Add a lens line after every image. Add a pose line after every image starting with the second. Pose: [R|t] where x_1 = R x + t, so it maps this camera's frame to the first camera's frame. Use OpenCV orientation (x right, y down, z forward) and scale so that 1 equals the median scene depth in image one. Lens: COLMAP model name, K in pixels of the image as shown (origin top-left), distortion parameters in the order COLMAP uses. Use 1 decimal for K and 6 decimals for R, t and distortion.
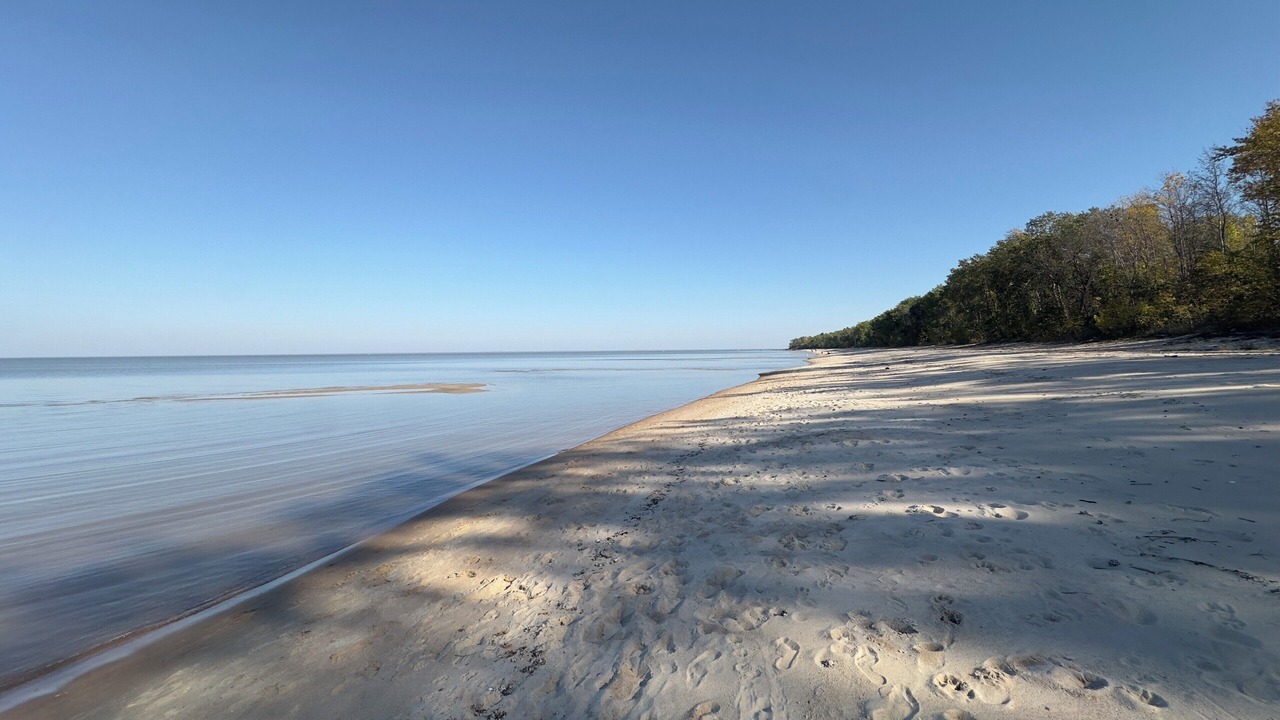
lens RADIAL K [[859.6, 0, 640.1], [0, 859.6, 357.9], [0, 0, 1]] dist [-0.009603, -0.001207]
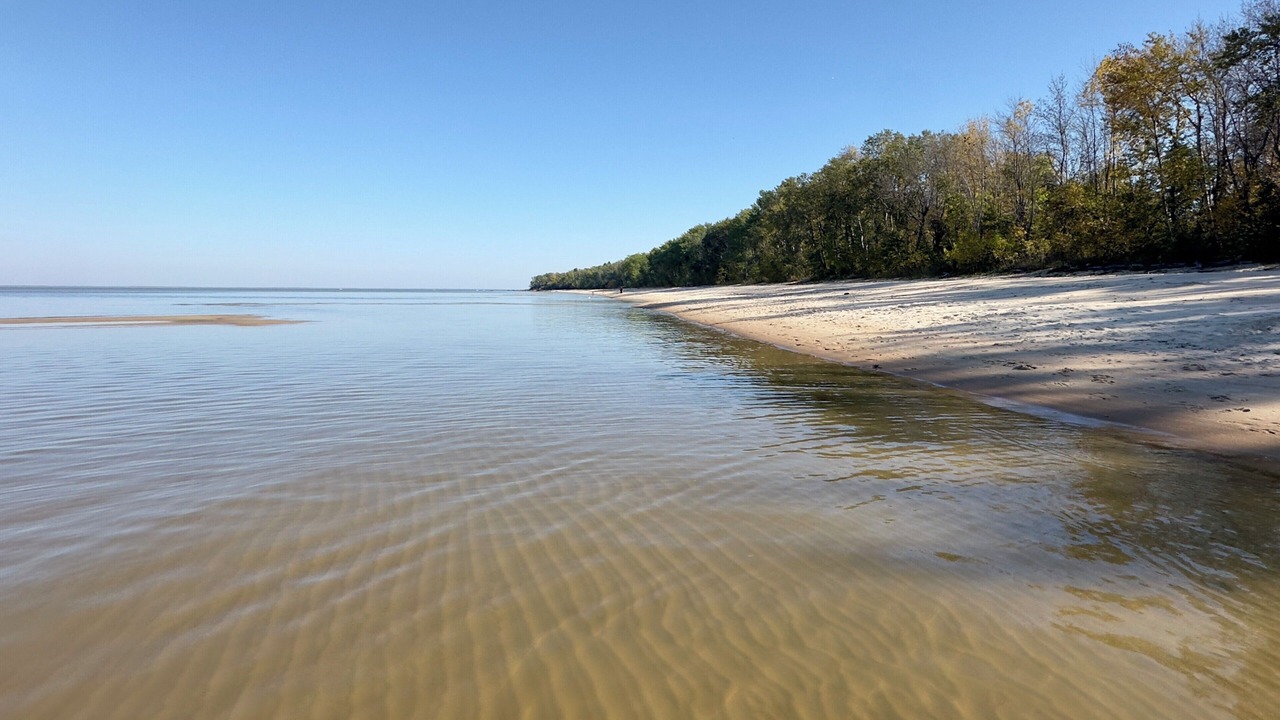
lens RADIAL K [[859.6, 0, 640.4], [0, 859.6, 363.6], [0, 0, 1]] dist [-0.009603, -0.001207]
pose [[0.755702, -0.029089, 0.654270, -0.260542], [0.009766, 0.999403, 0.033153, 0.032281], [-0.654843, -0.018664, 0.755534, 0.447056]]
